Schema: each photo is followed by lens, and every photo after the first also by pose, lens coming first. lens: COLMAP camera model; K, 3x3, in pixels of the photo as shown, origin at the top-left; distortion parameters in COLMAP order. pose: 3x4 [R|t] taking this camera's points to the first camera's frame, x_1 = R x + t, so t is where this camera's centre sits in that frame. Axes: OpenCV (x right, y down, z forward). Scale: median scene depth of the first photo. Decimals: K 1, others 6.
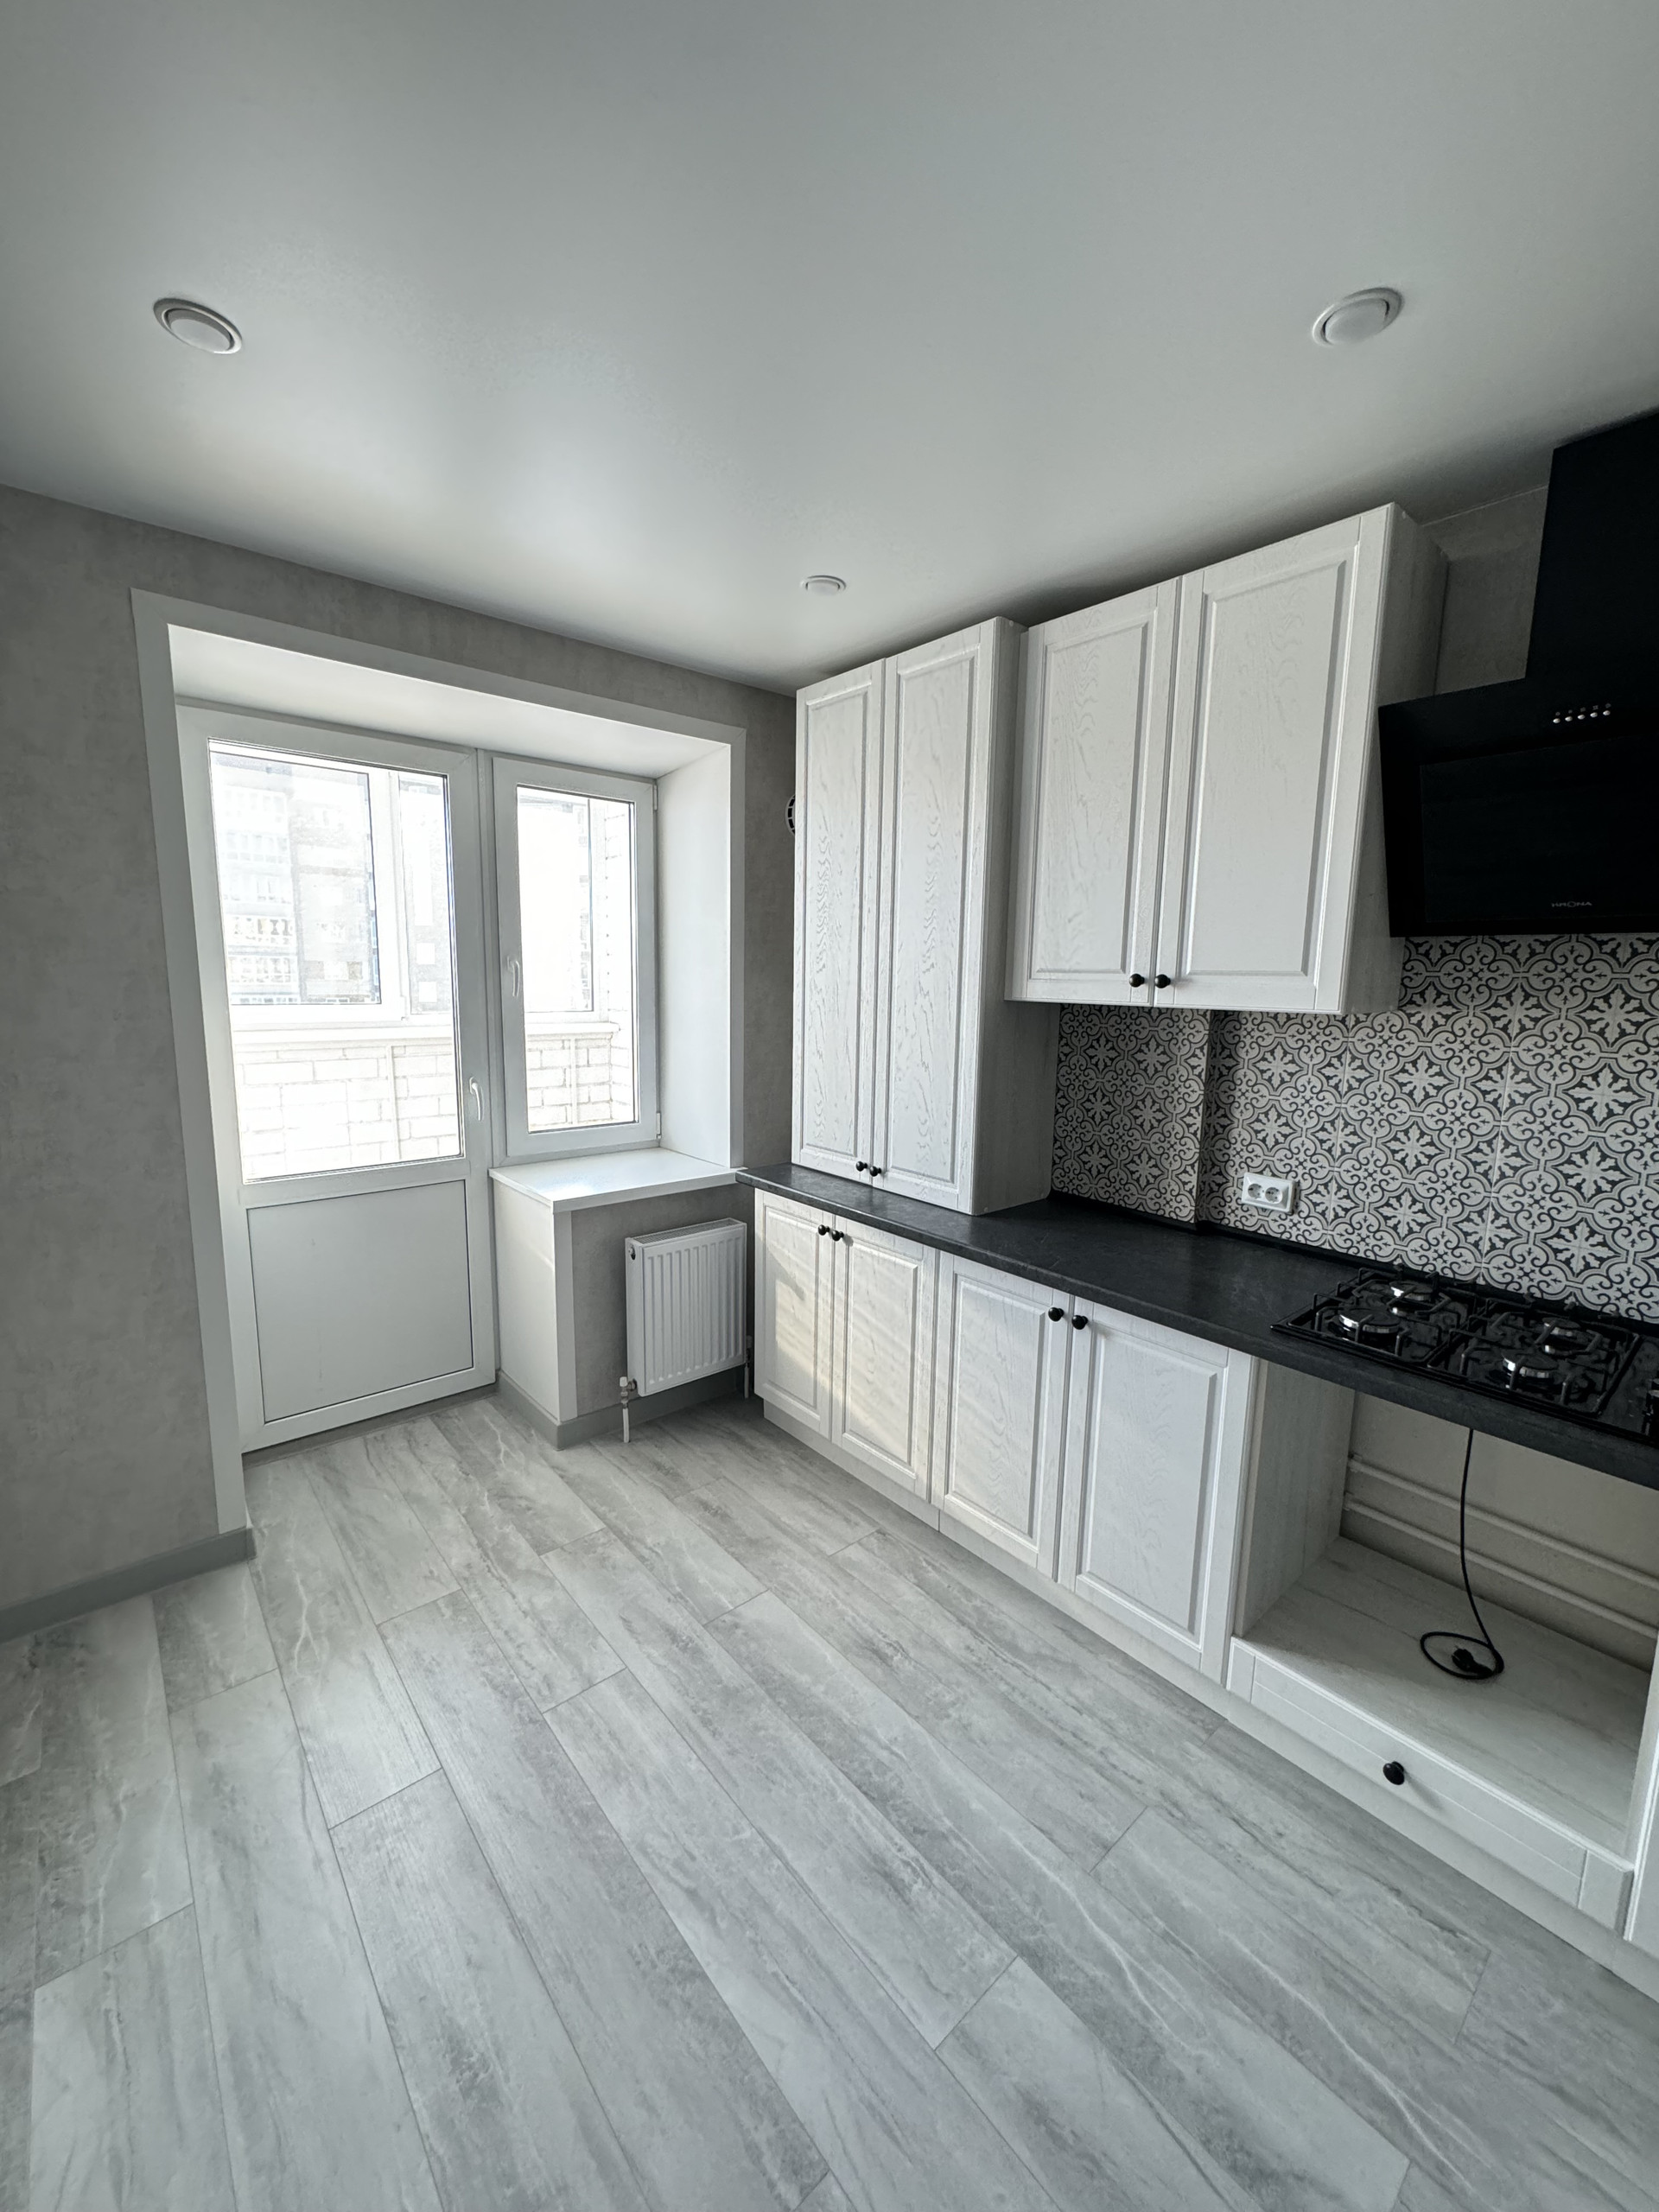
lens RADIAL K [[880.5, 0, 826.9], [0, 880.5, 1101.7], [0, 0, 1]] dist [0.000705, 0.000361]
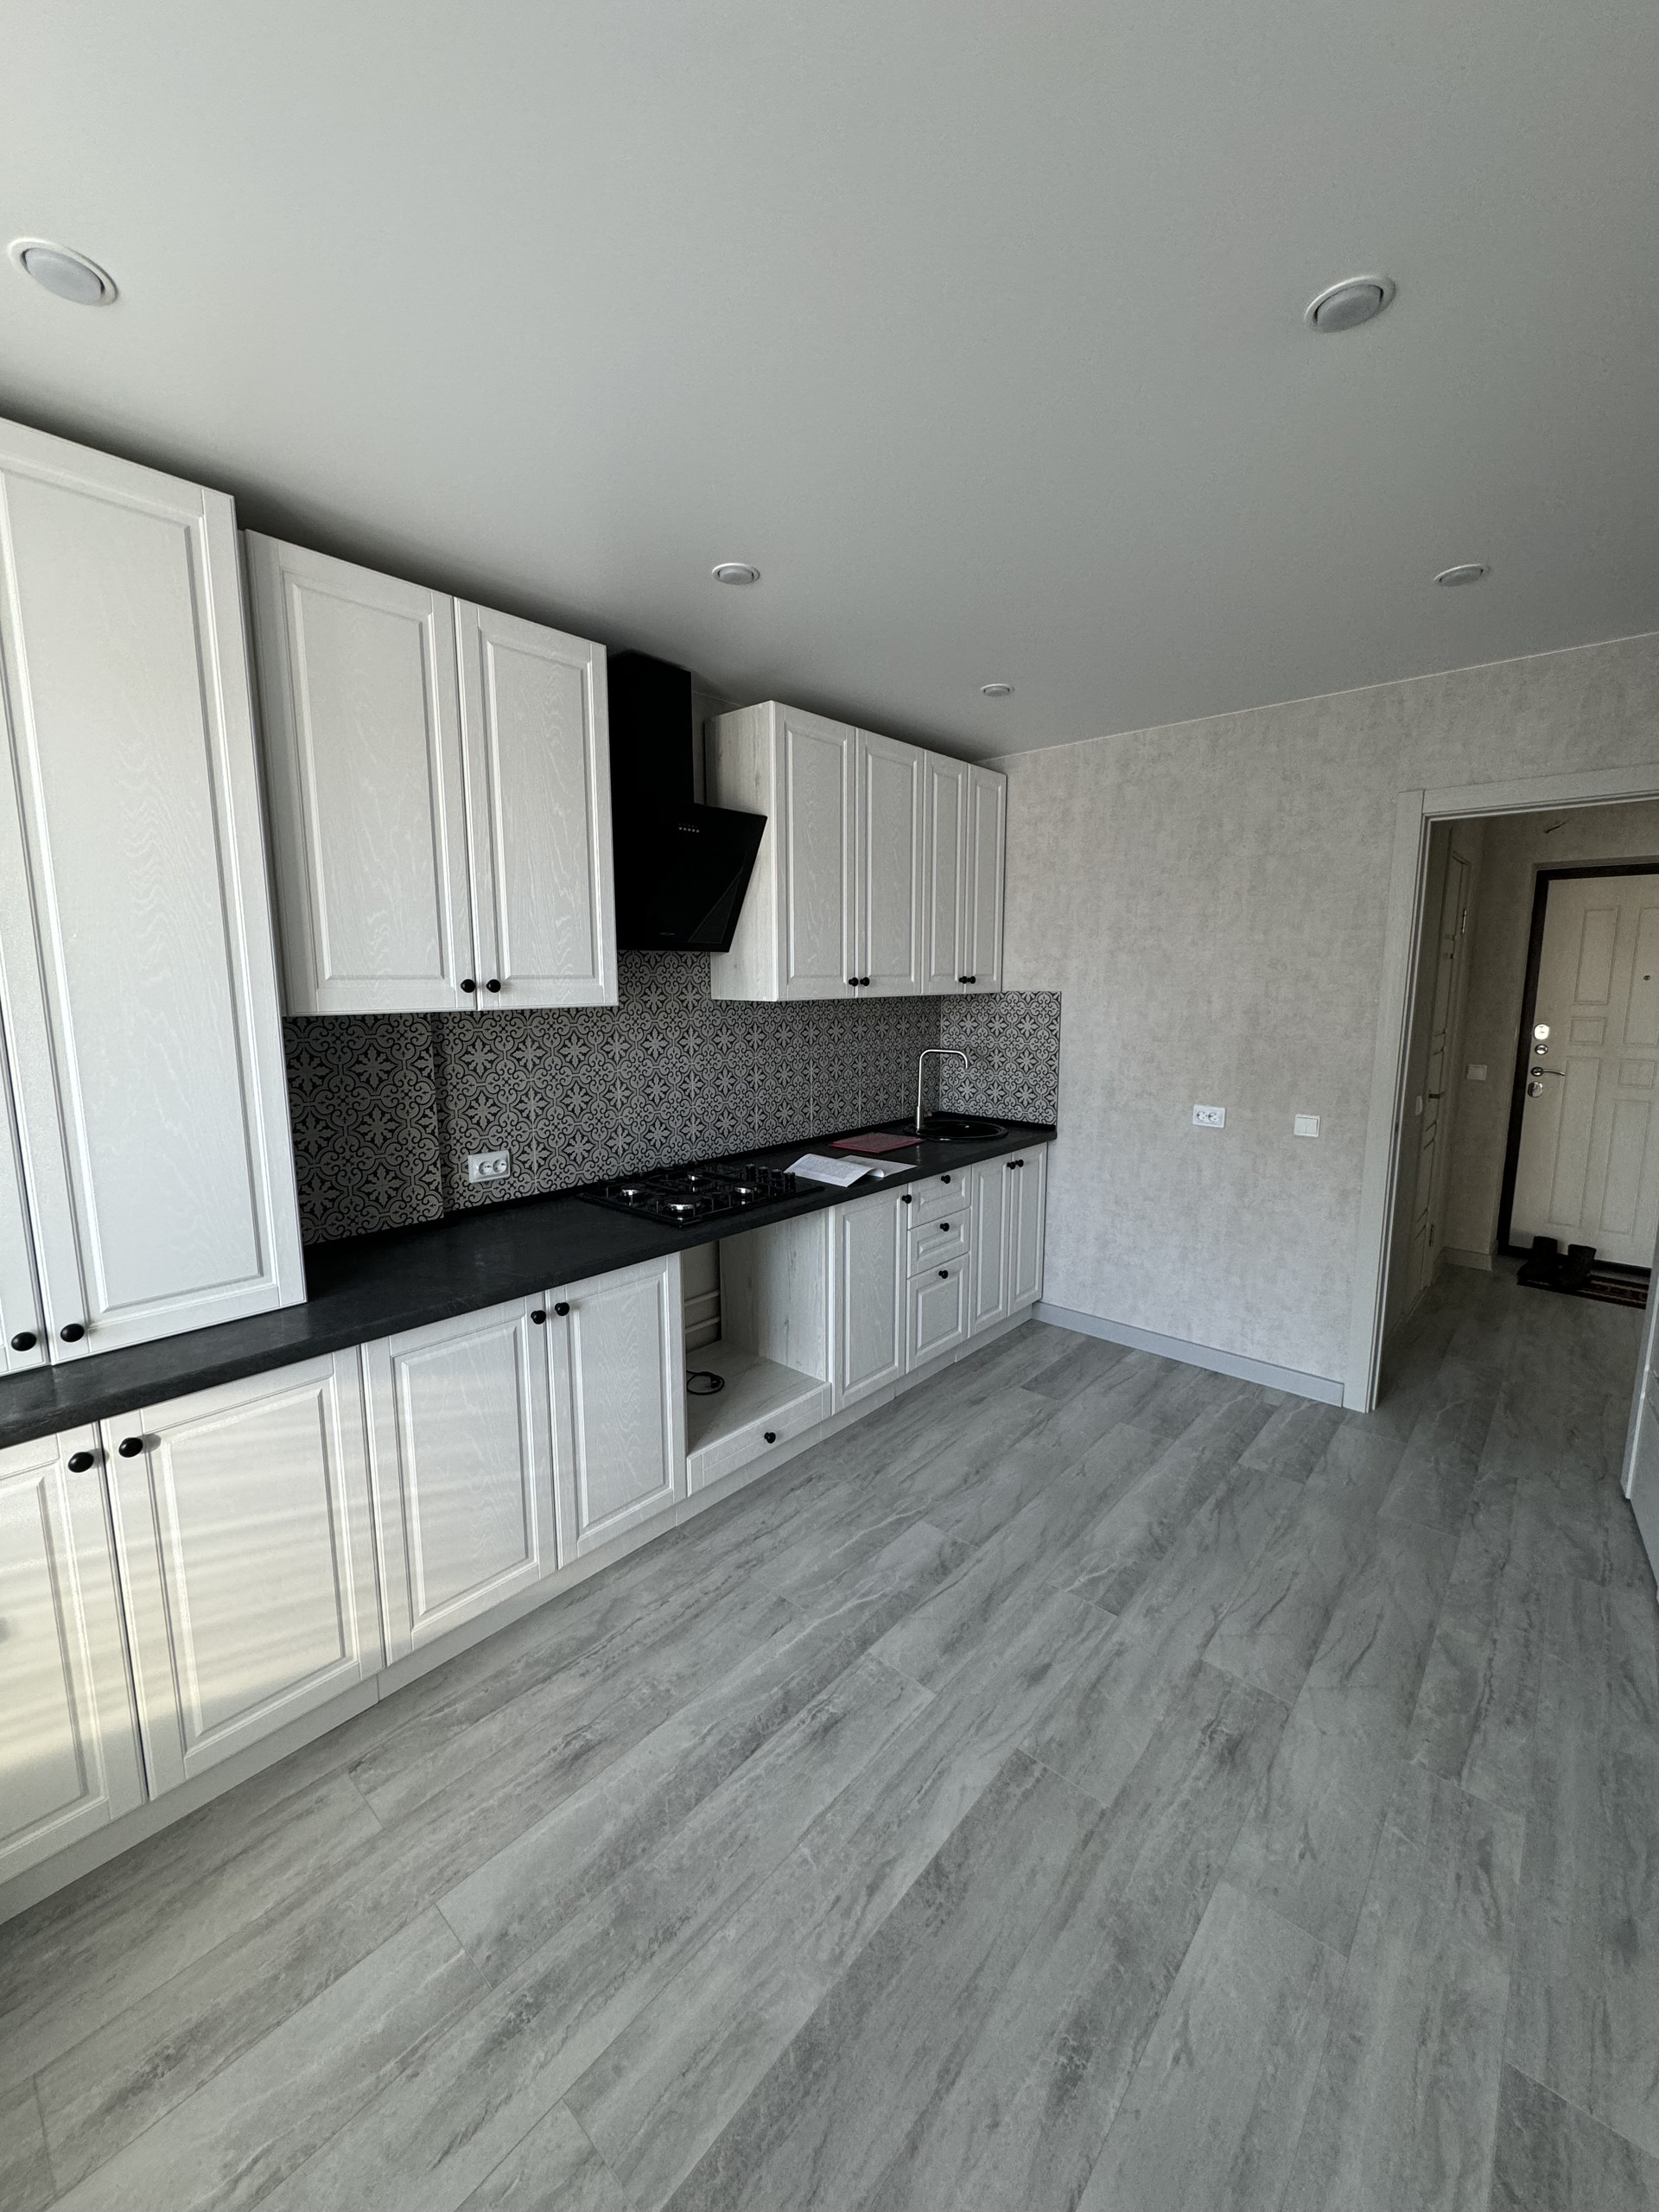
lens RADIAL K [[878.7, 0, 829.7], [0, 878.7, 1104.4], [0, 0, 1]] dist [-0.001704, 0.000198]
pose [[-0.139349, -0.156804, 0.977750, -0.768370], [0.147889, 0.973014, 0.177121, -0.129945], [-0.979138, 0.169280, -0.112399, 0.779713]]
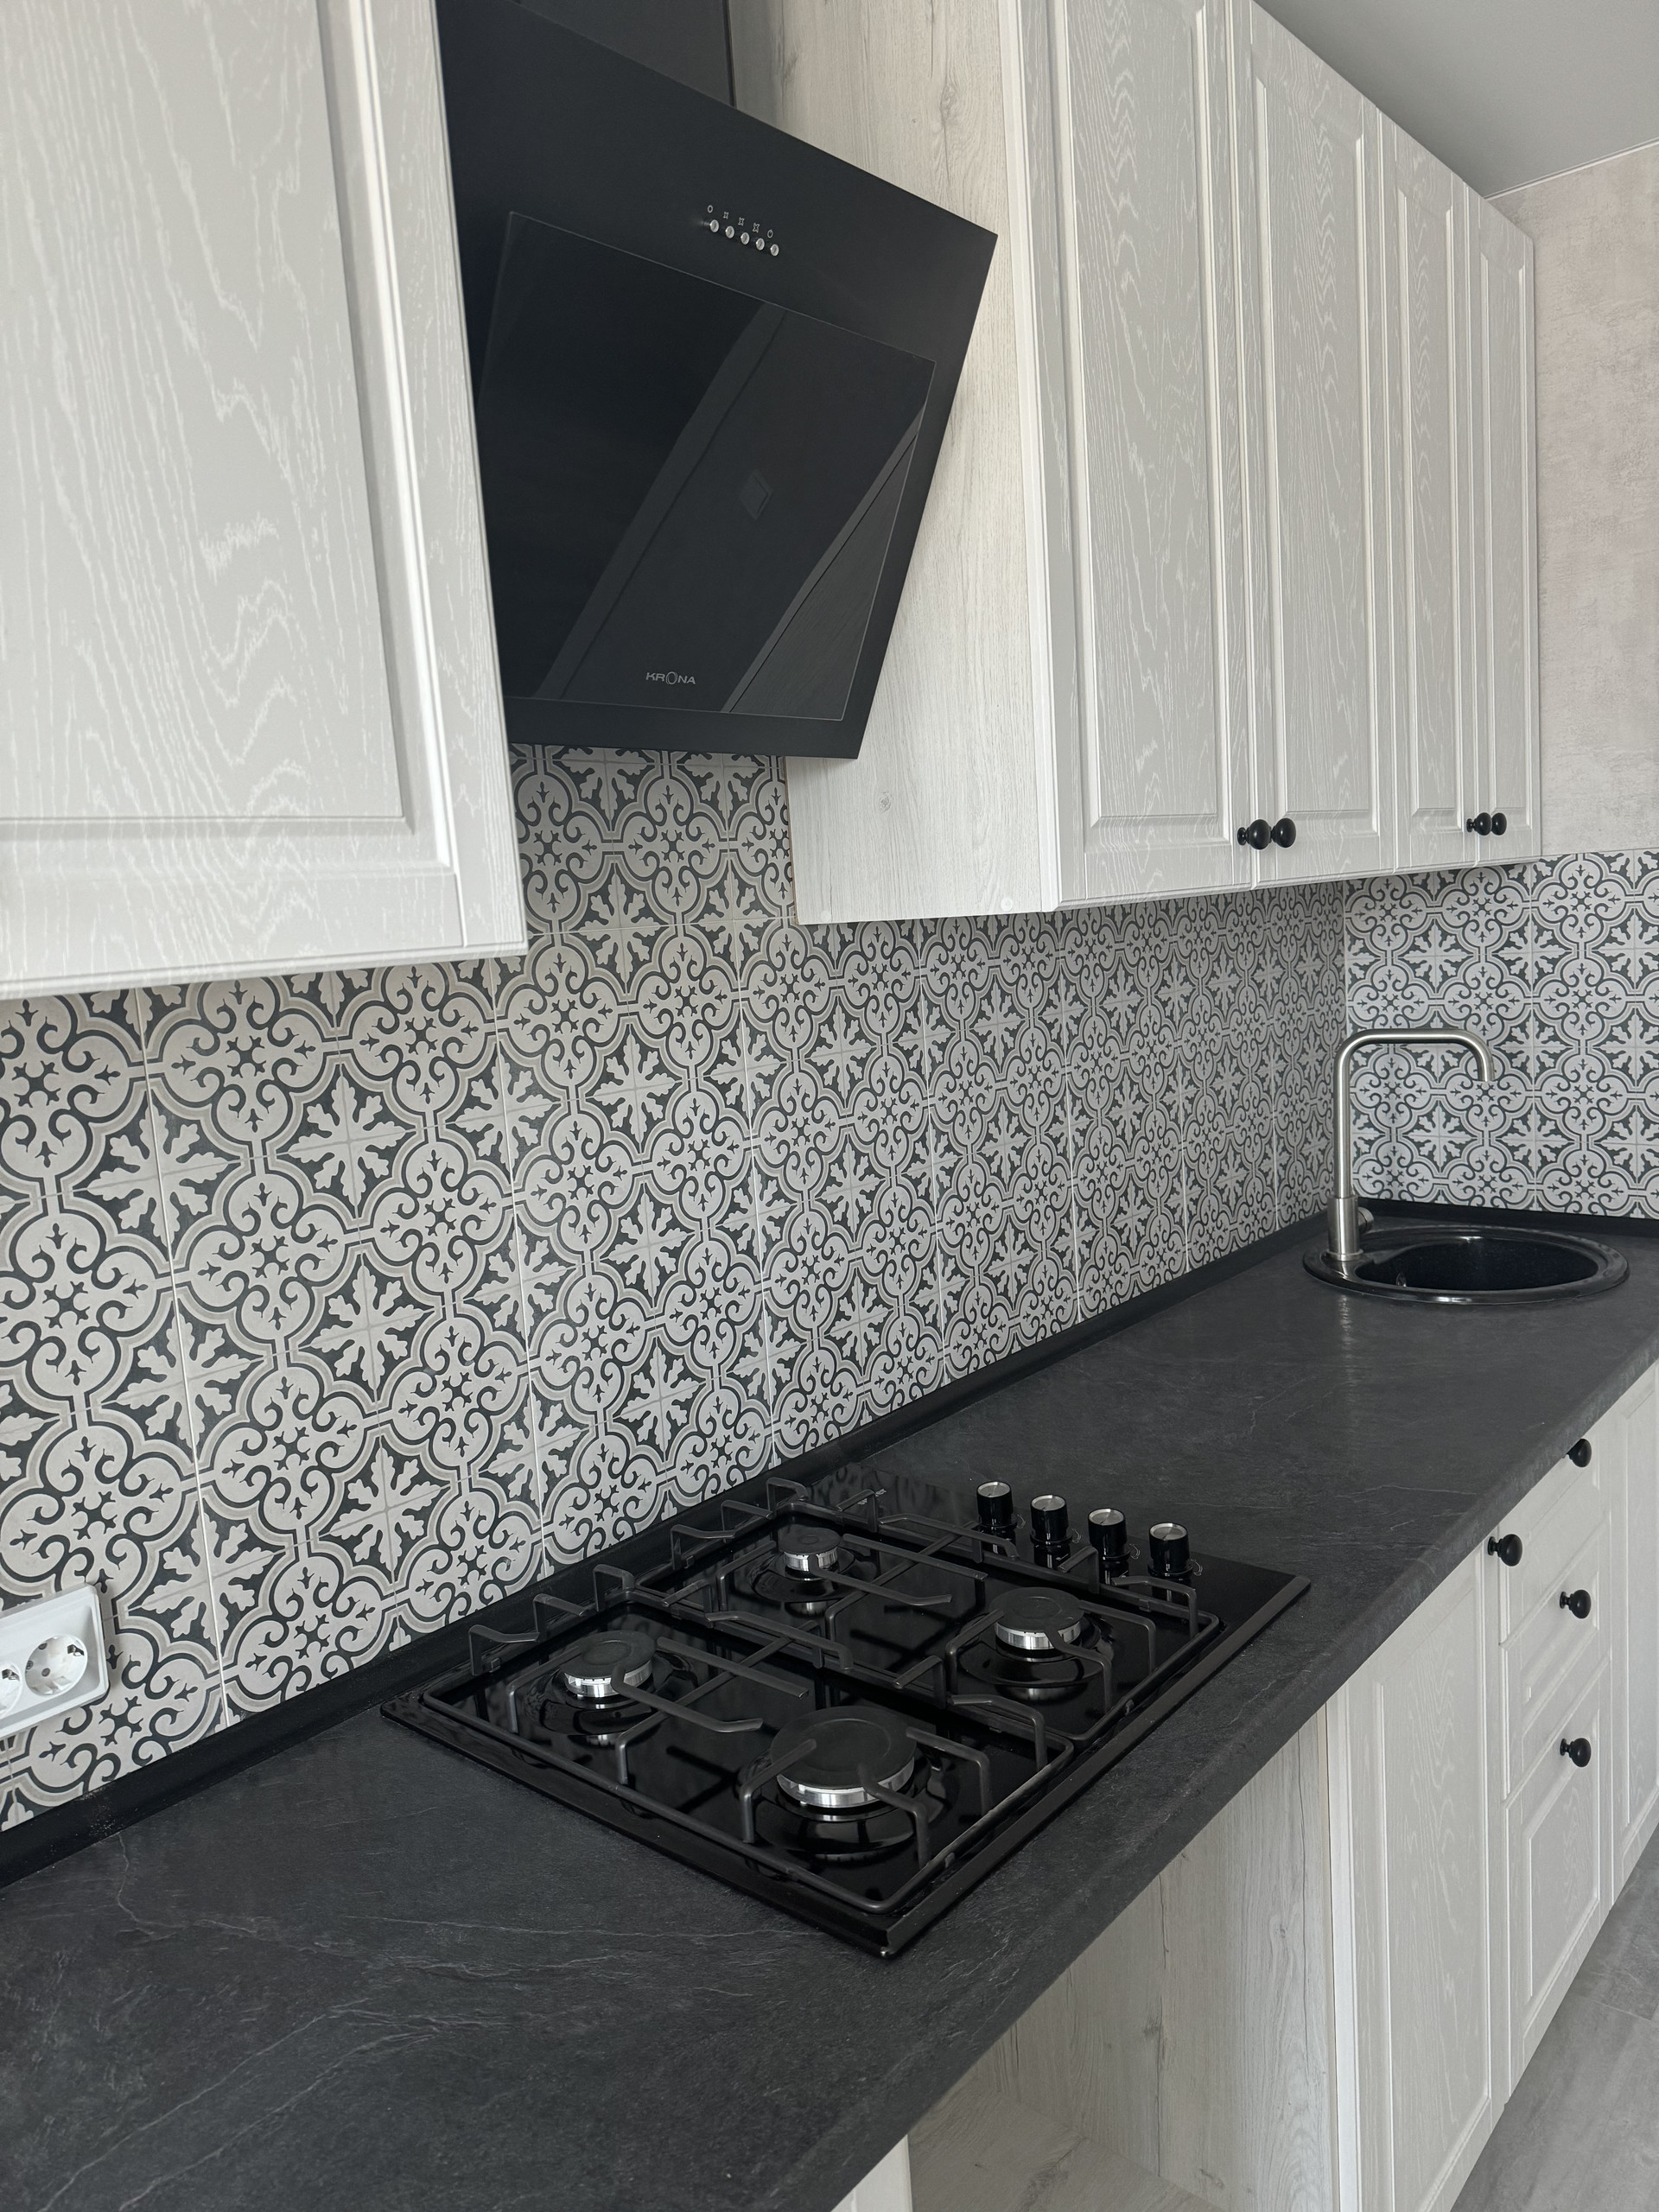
lens RADIAL K [[1545.3, 0, 829.5], [0, 1545.3, 1106.0], [0, 0, 1]] dist [0.120002, -0.187065]
pose [[-0.154767, -0.129354, 0.979446, 0.011171], [0.214291, 0.963394, 0.161095, -0.101730], [-0.964431, 0.234819, -0.121382, 0.888928]]
